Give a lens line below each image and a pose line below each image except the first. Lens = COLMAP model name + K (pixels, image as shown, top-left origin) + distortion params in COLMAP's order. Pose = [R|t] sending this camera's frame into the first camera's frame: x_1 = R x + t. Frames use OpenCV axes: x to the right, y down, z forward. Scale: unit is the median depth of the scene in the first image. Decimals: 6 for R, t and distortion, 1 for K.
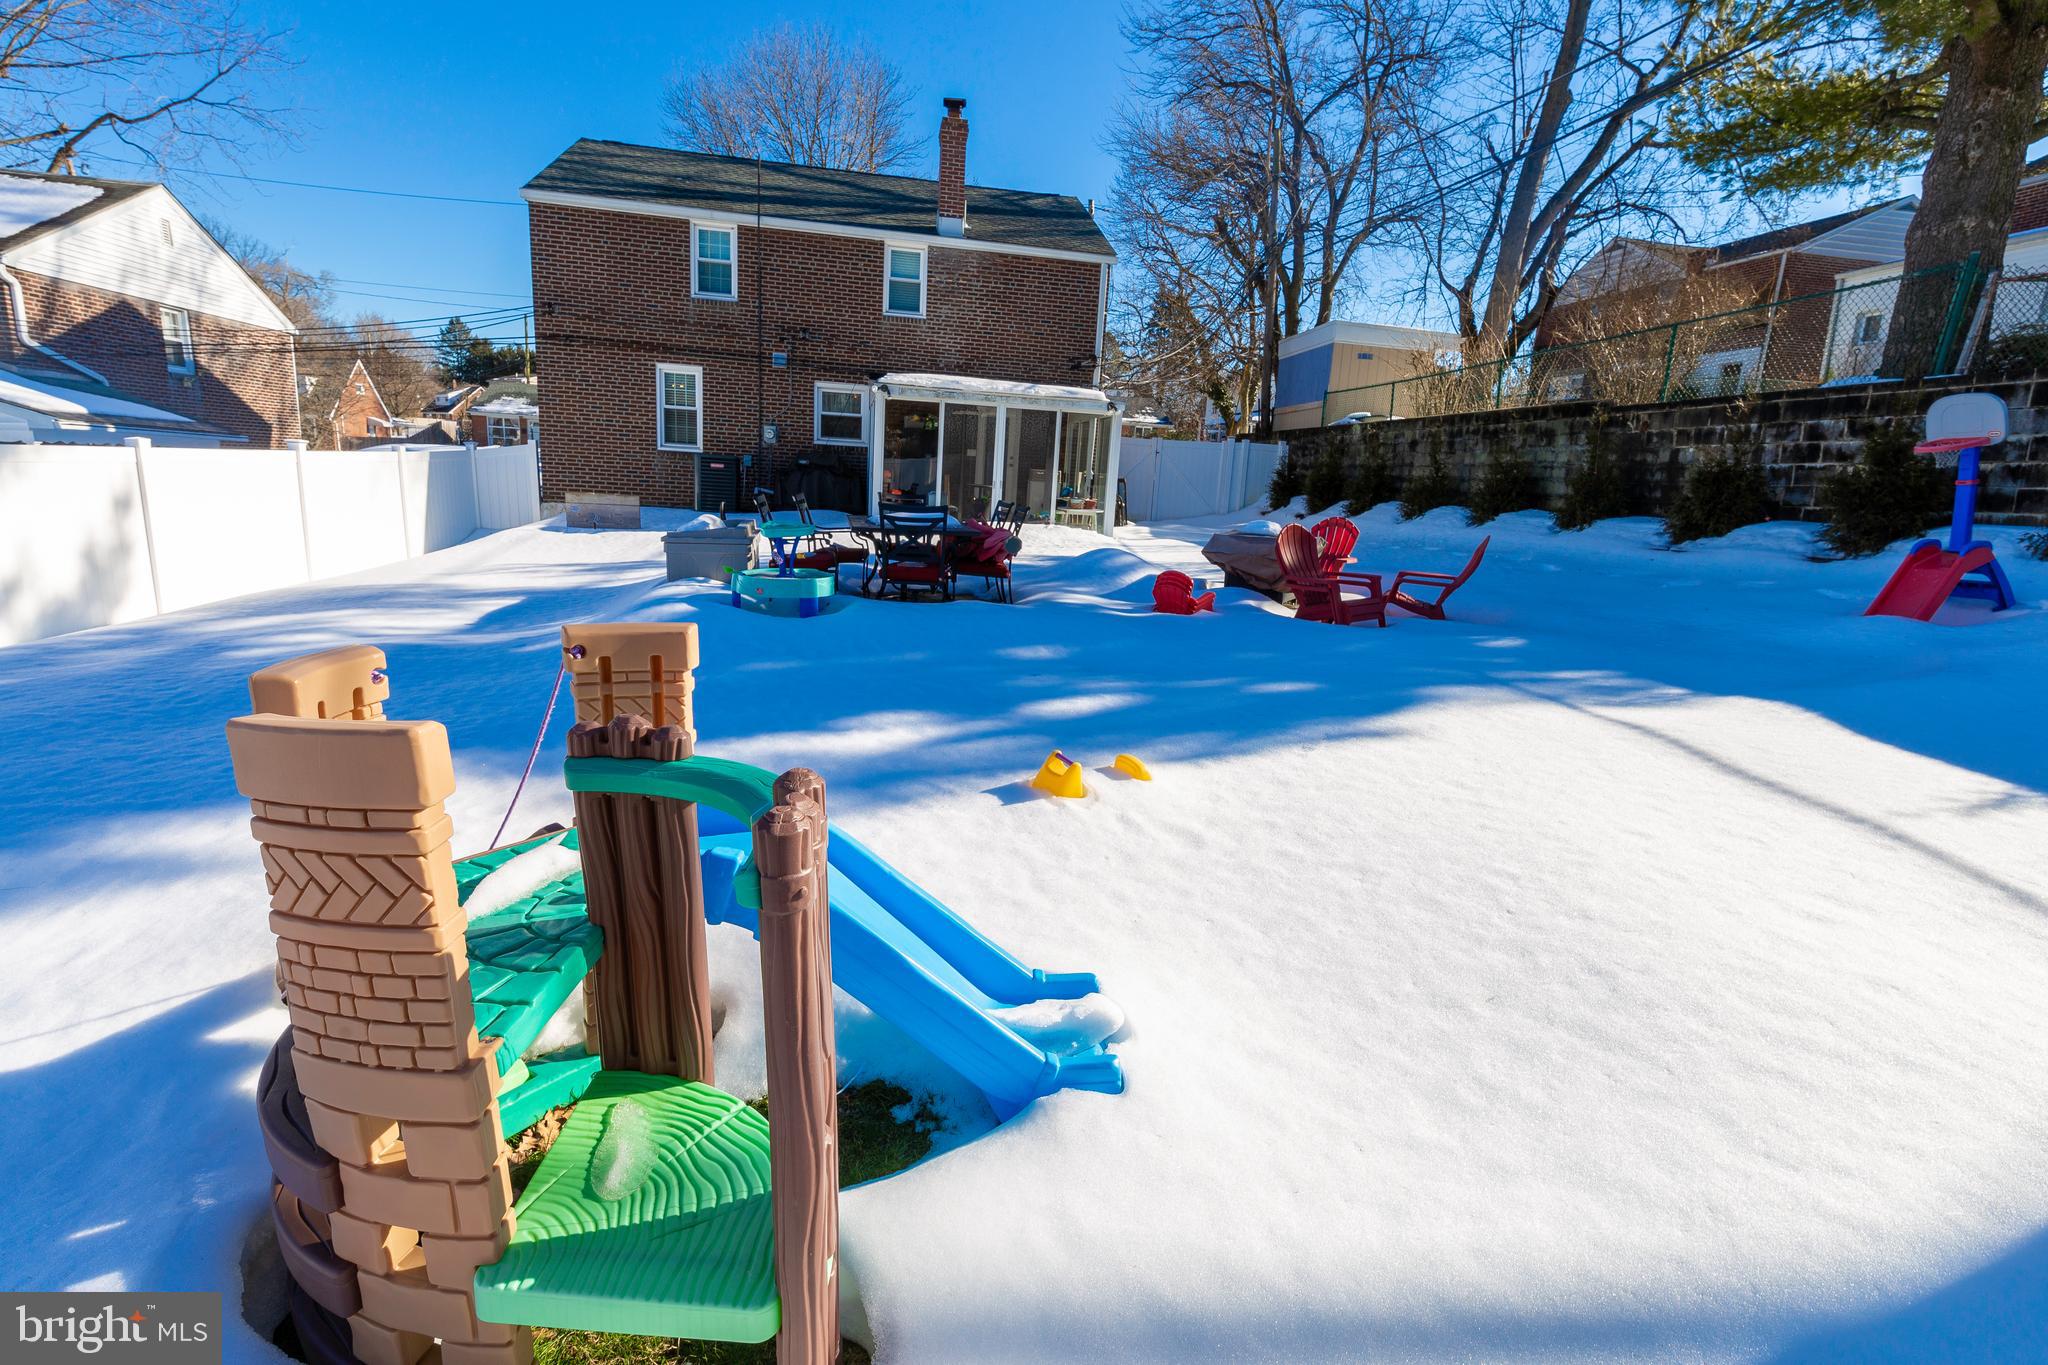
lens RADIAL K [[914.1, 0, 1014.6], [0, 914.1, 667.1], [0, 0, 1]] dist [0.010815, -0.002978]
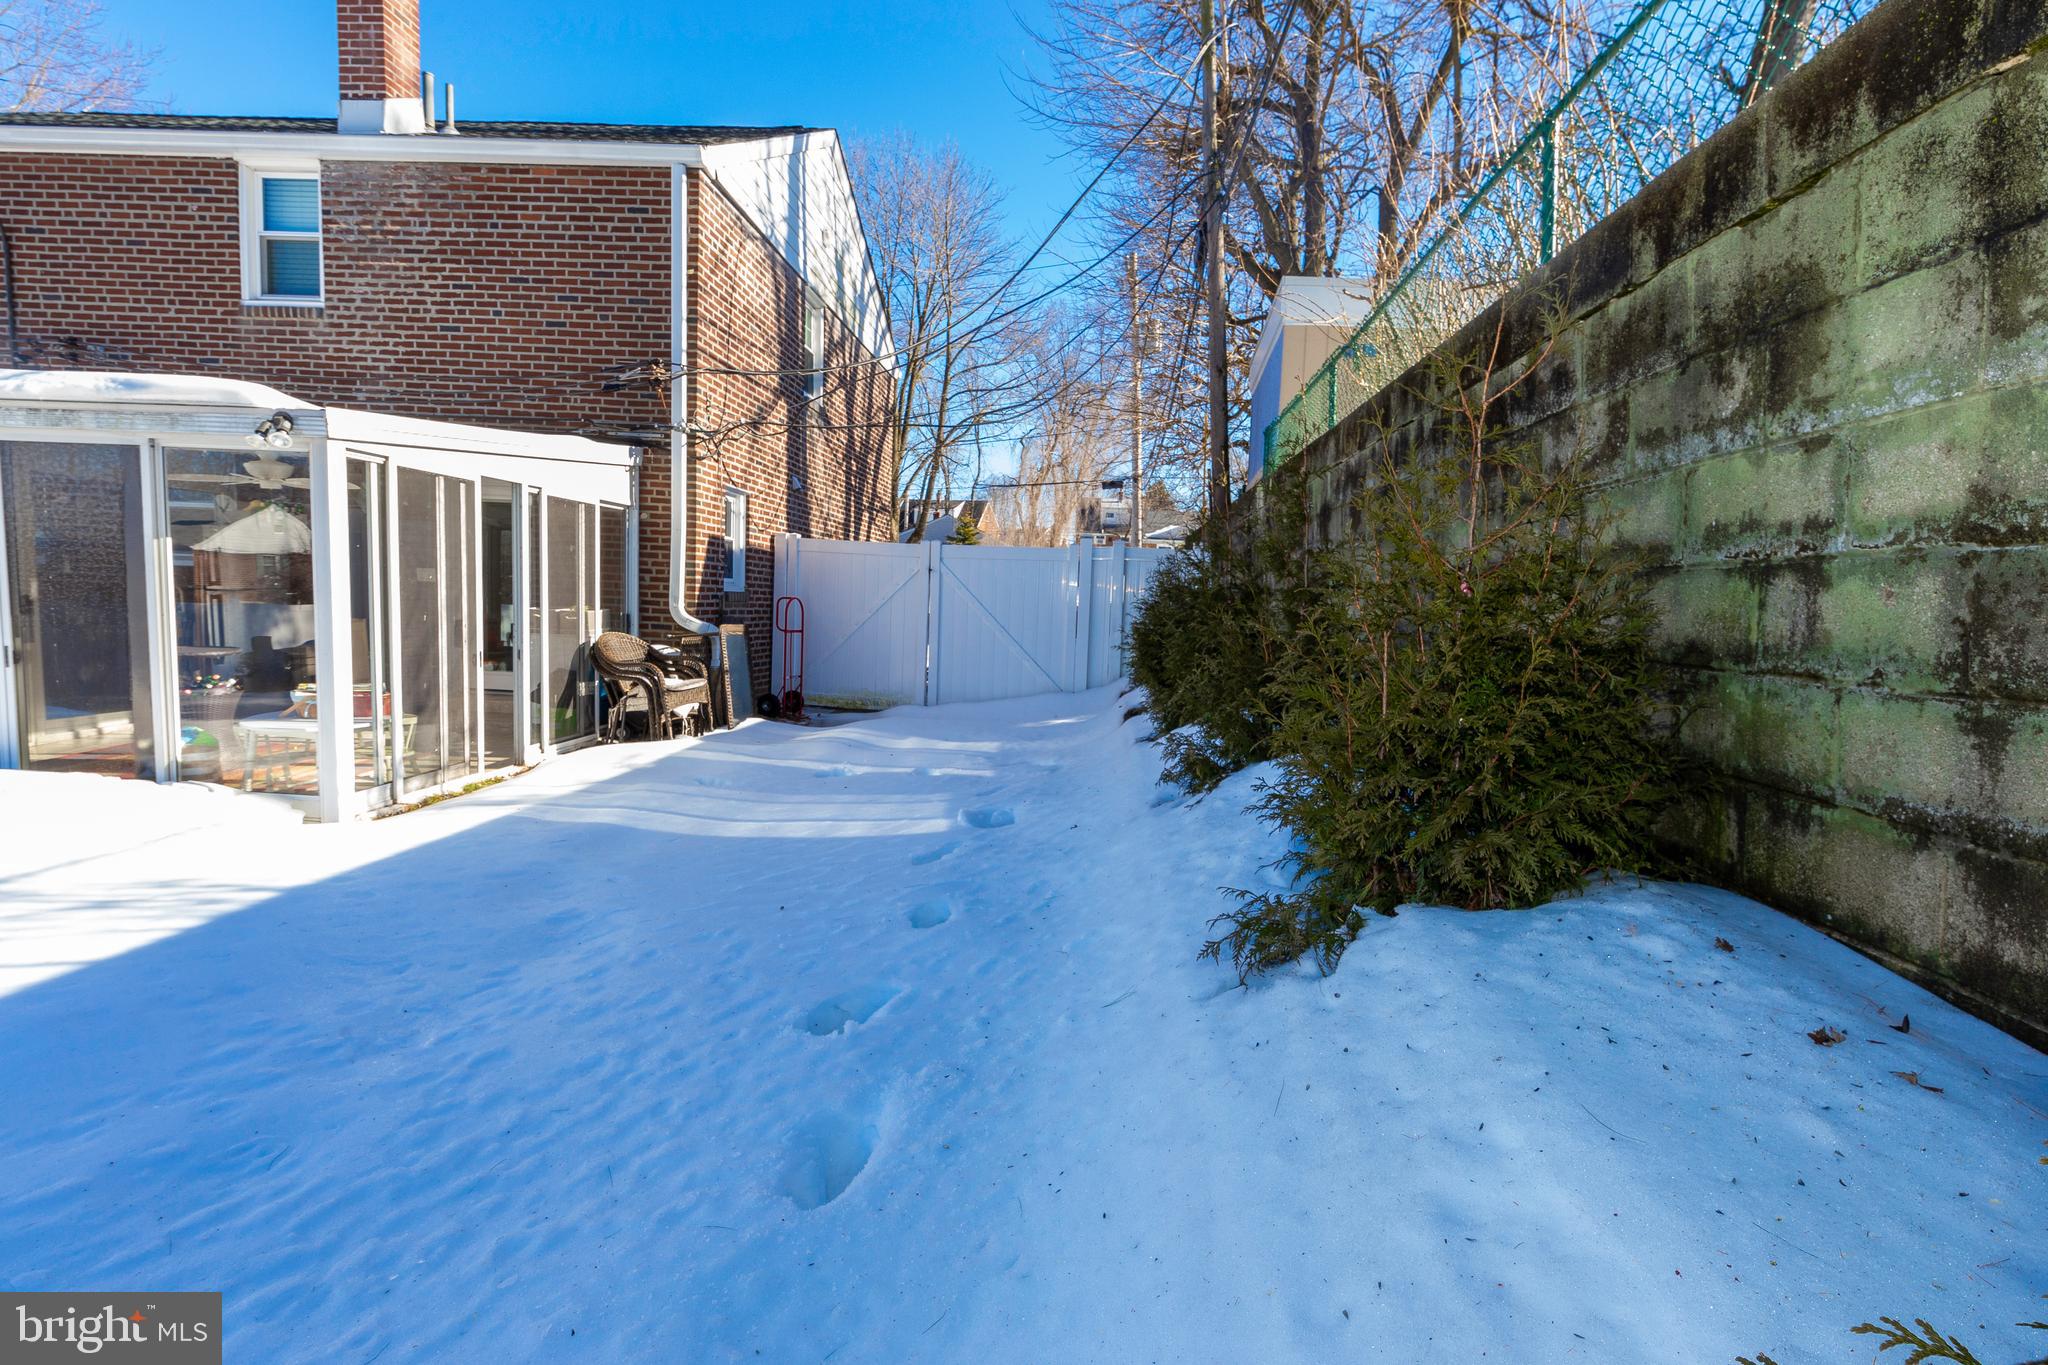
lens RADIAL K [[914.1, 0, 1025.4], [0, 914.1, 685.2], [0, 0, 1]] dist [0.010815, -0.002978]
pose [[0.973560, 0.005929, -0.228353, 0.395450], [-0.033546, 0.992536, -0.117251, -0.142428], [0.225953, 0.121811, 0.966492, 0.664444]]
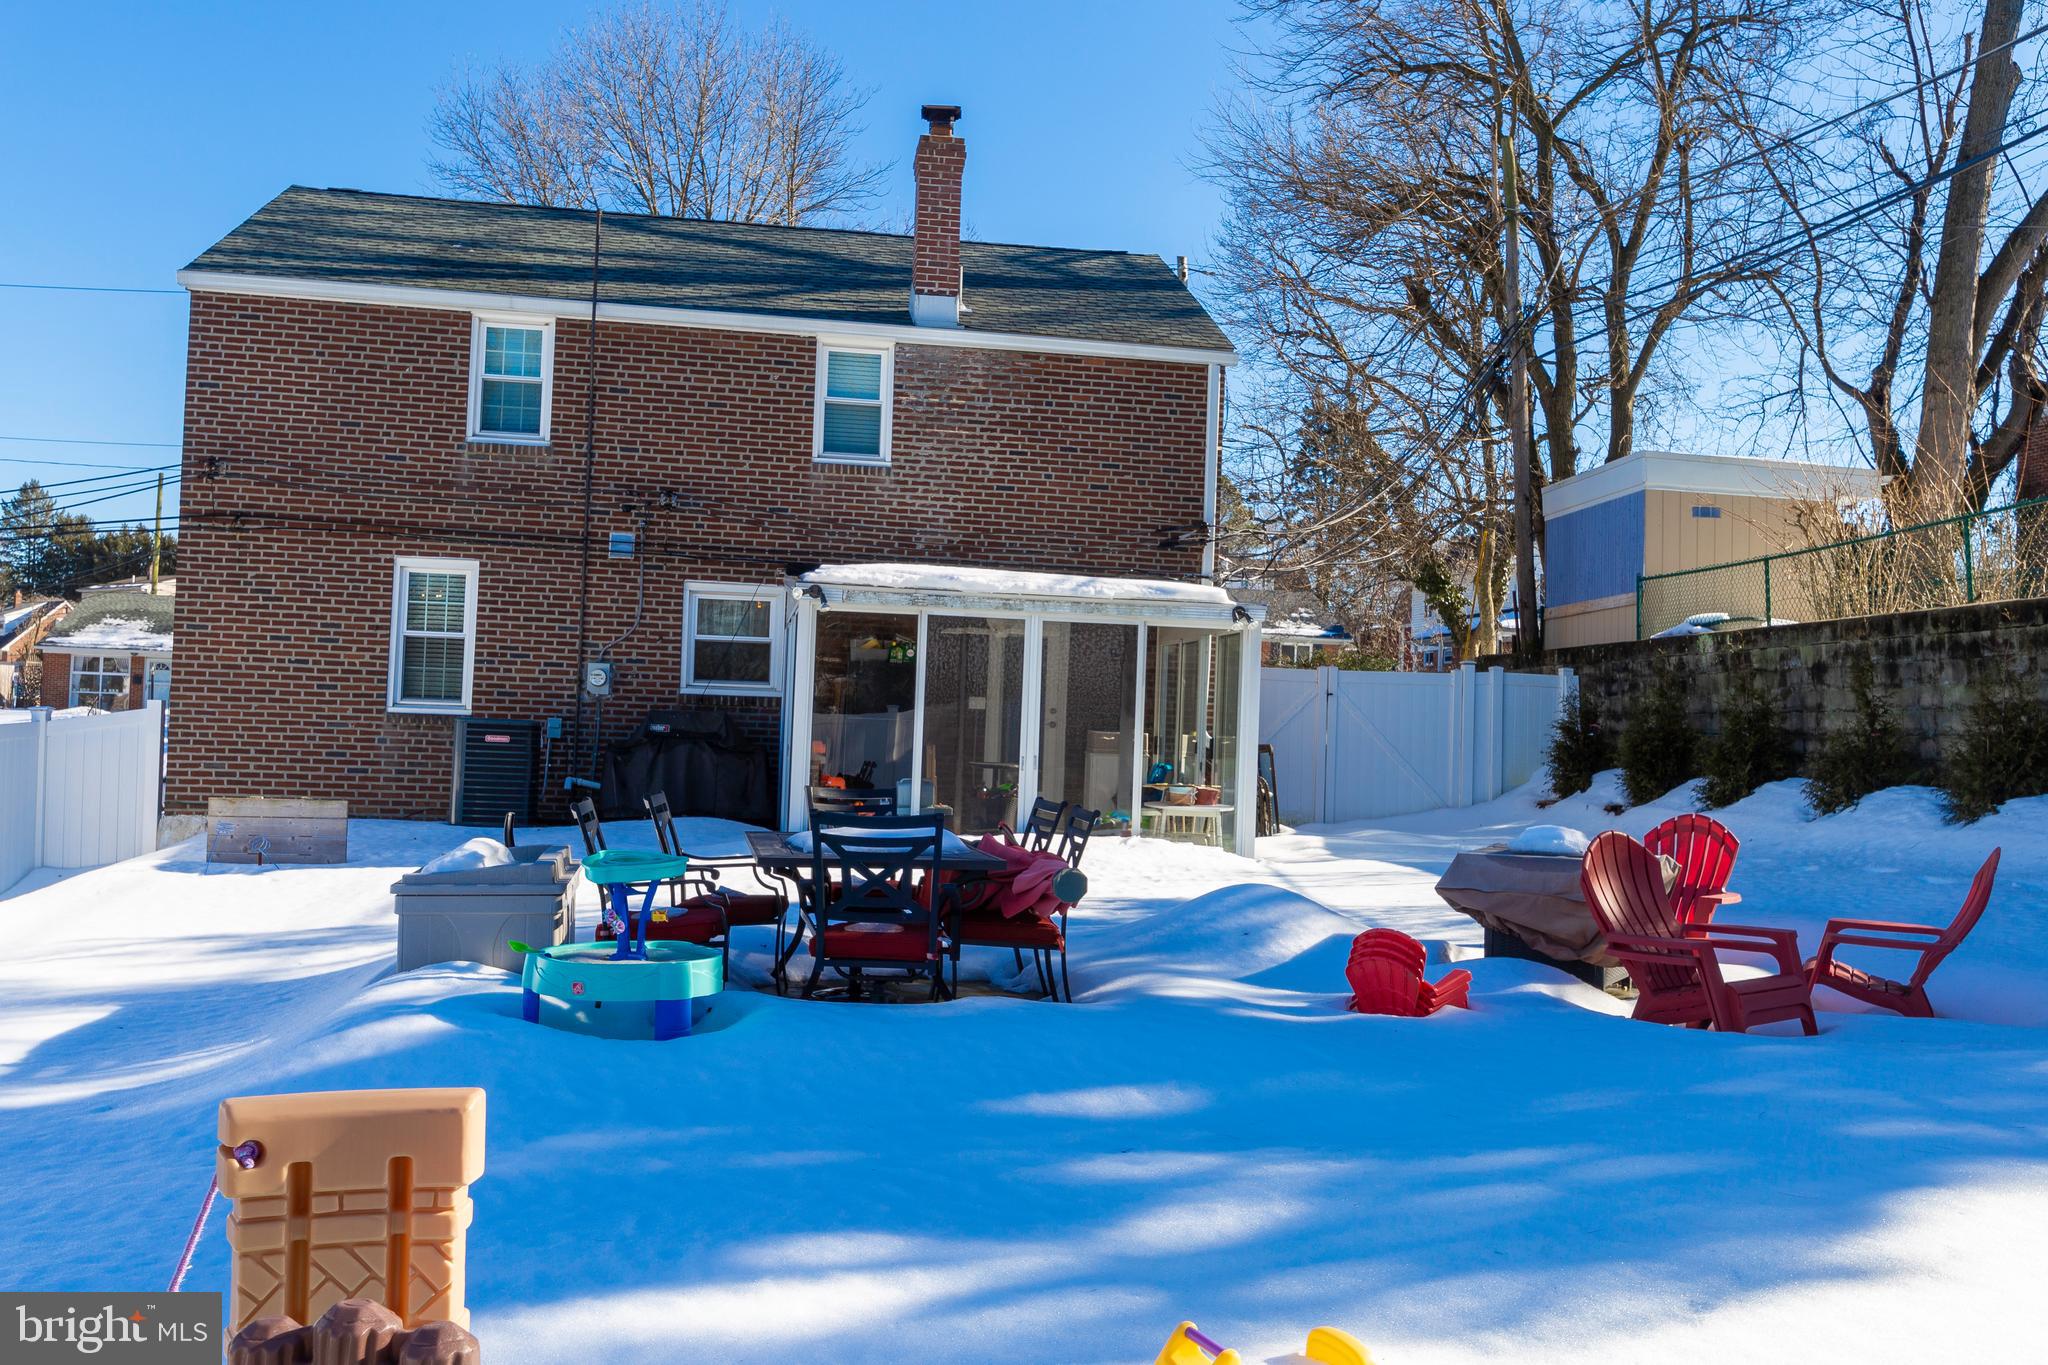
lens RADIAL K [[1780.5, 0, 1023.3], [0, 1780.5, 684.0], [0, 0, 1]] dist [0.004218, 0.001064]
pose [[0.999617, -0.022530, -0.016091, -0.003921], [0.018129, 0.971913, -0.234642, -0.003929], [0.020926, 0.234261, 0.971949, -0.000338]]
